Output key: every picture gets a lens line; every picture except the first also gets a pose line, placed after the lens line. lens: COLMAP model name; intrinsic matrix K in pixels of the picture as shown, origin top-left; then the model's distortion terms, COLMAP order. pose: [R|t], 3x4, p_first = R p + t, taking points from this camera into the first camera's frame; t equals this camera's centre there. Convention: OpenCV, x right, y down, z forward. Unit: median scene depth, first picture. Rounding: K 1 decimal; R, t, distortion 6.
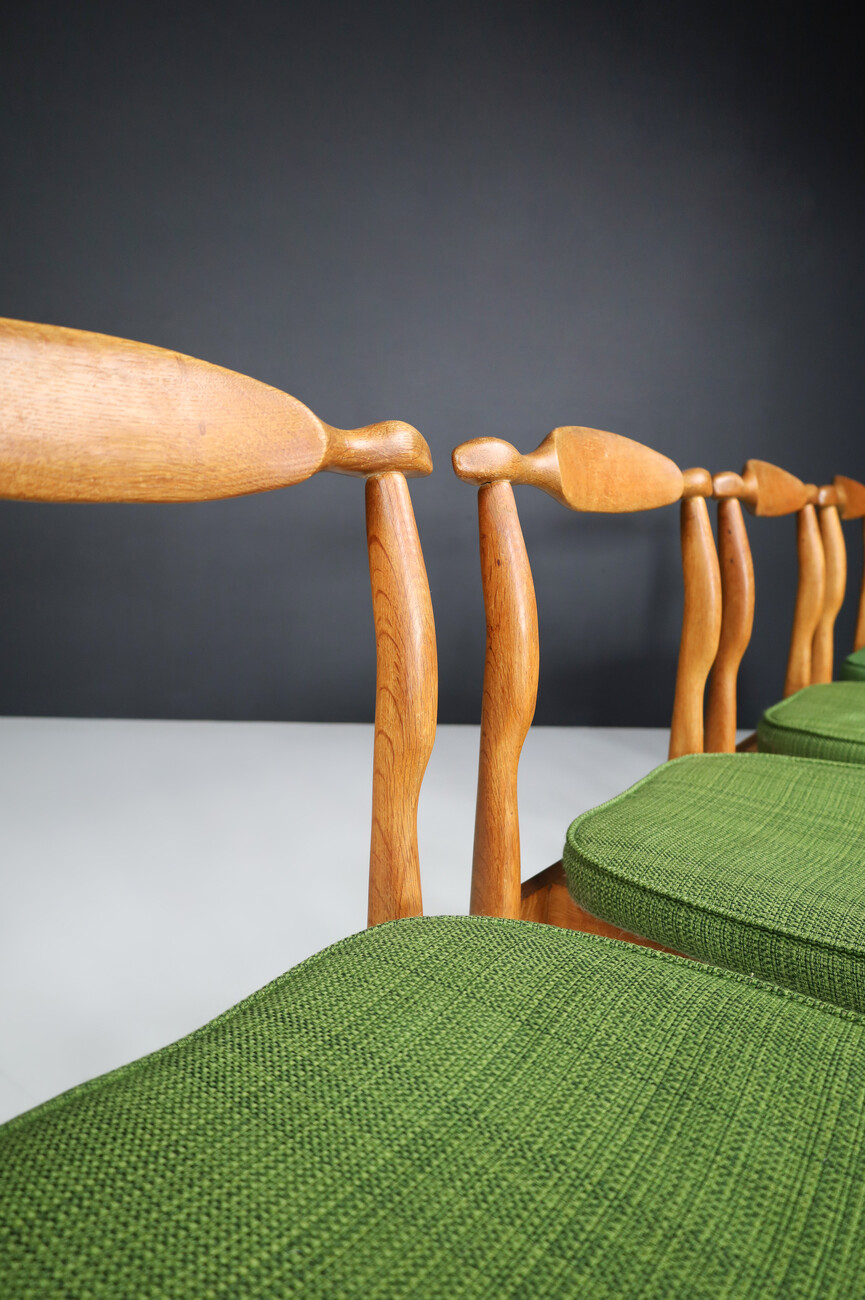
lens RADIAL K [[913.2, 0, 434.2], [0, 913.2, 650.6], [0, 0, 1]] dist [-0.001804, 0.002666]
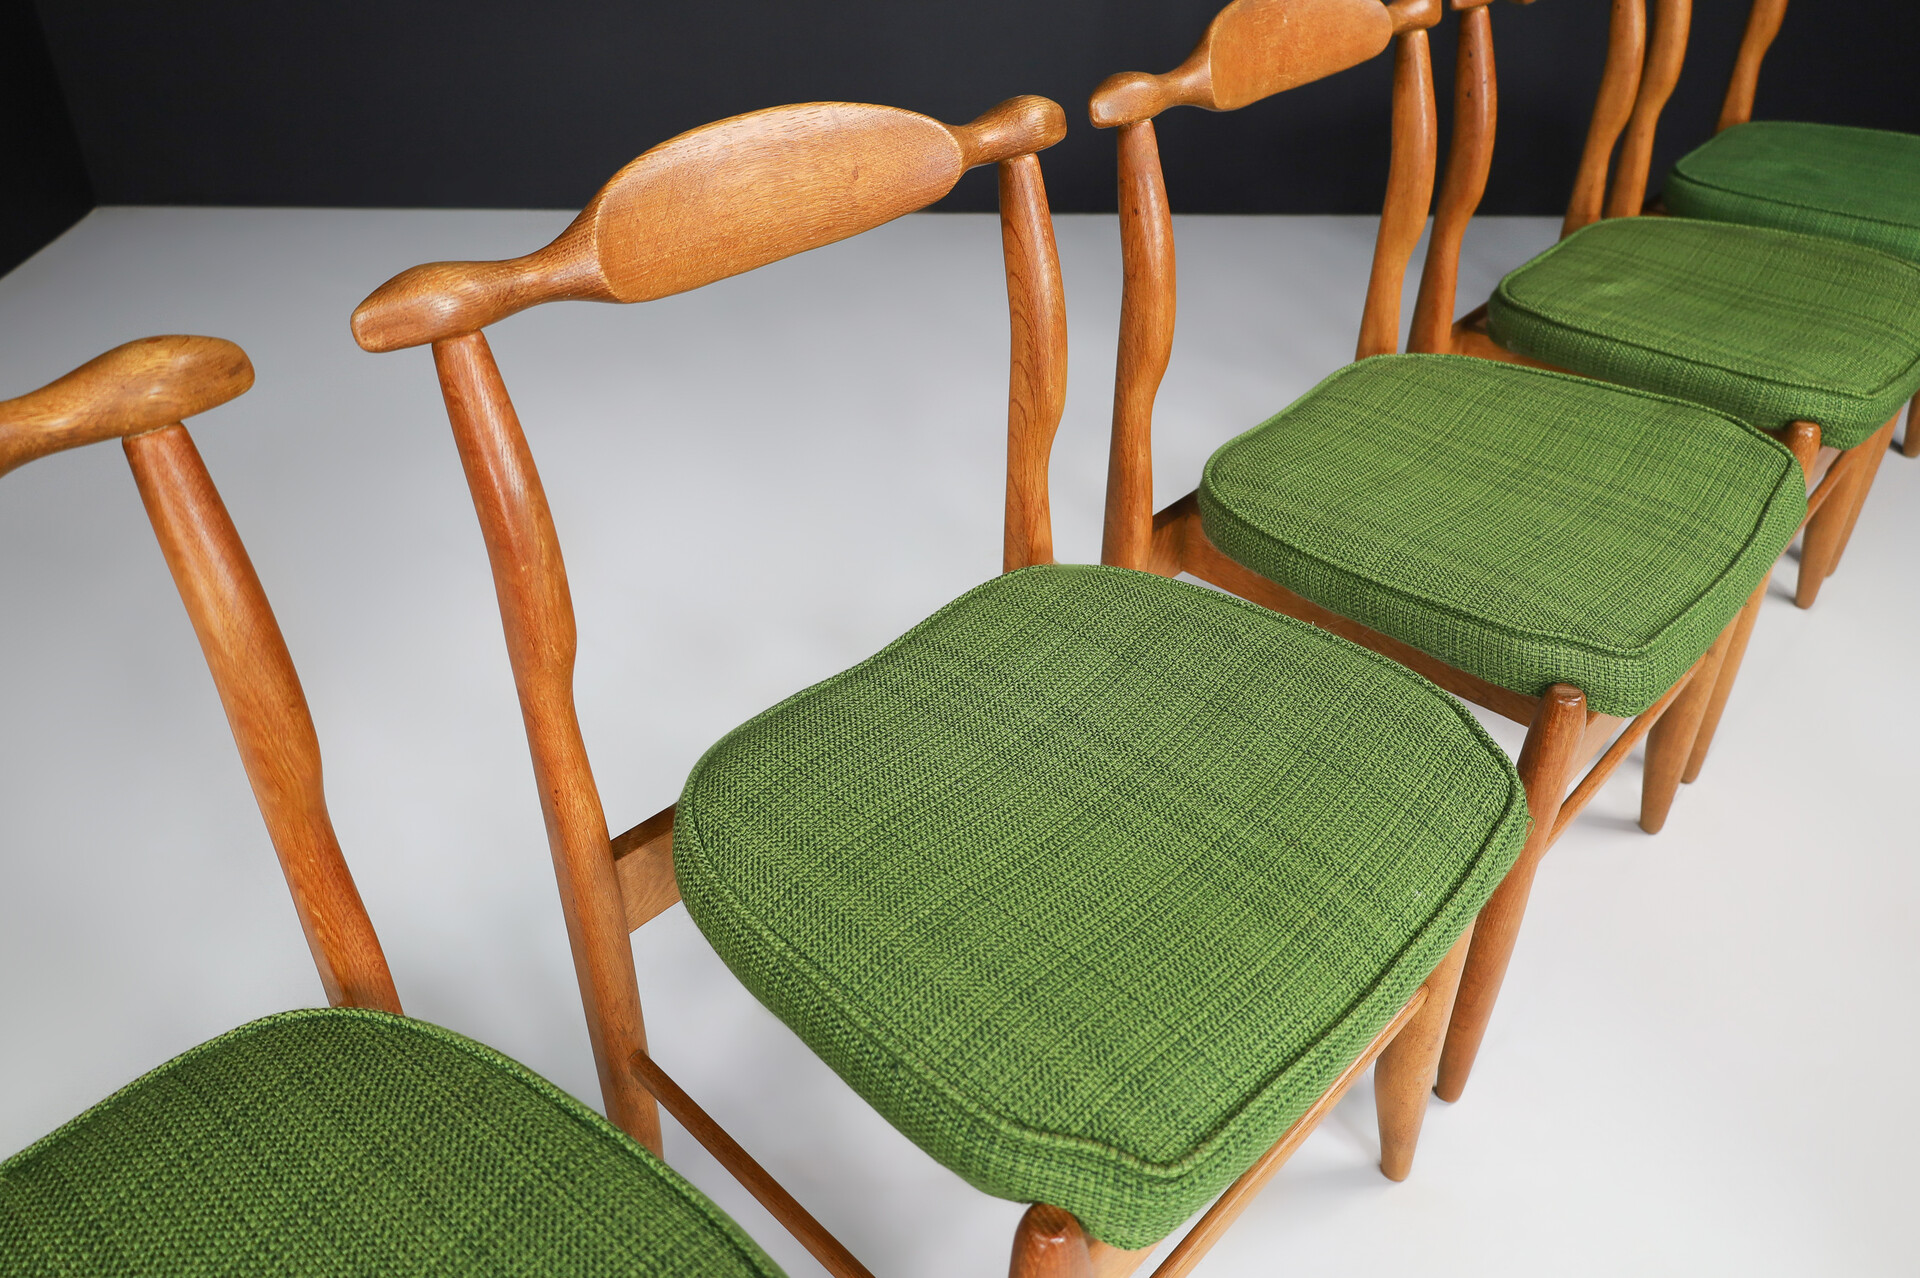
lens RADIAL K [[1348.7, 0, 960.2], [0, 1348.7, 639.4], [0, 0, 1]] dist [-0.001804, 0.002666]
pose [[0.994453, 0.024129, -0.102375, 0.046578], [0.018874, 0.916594, 0.399373, -0.280934], [0.103472, -0.399090, 0.911054, -0.559535]]
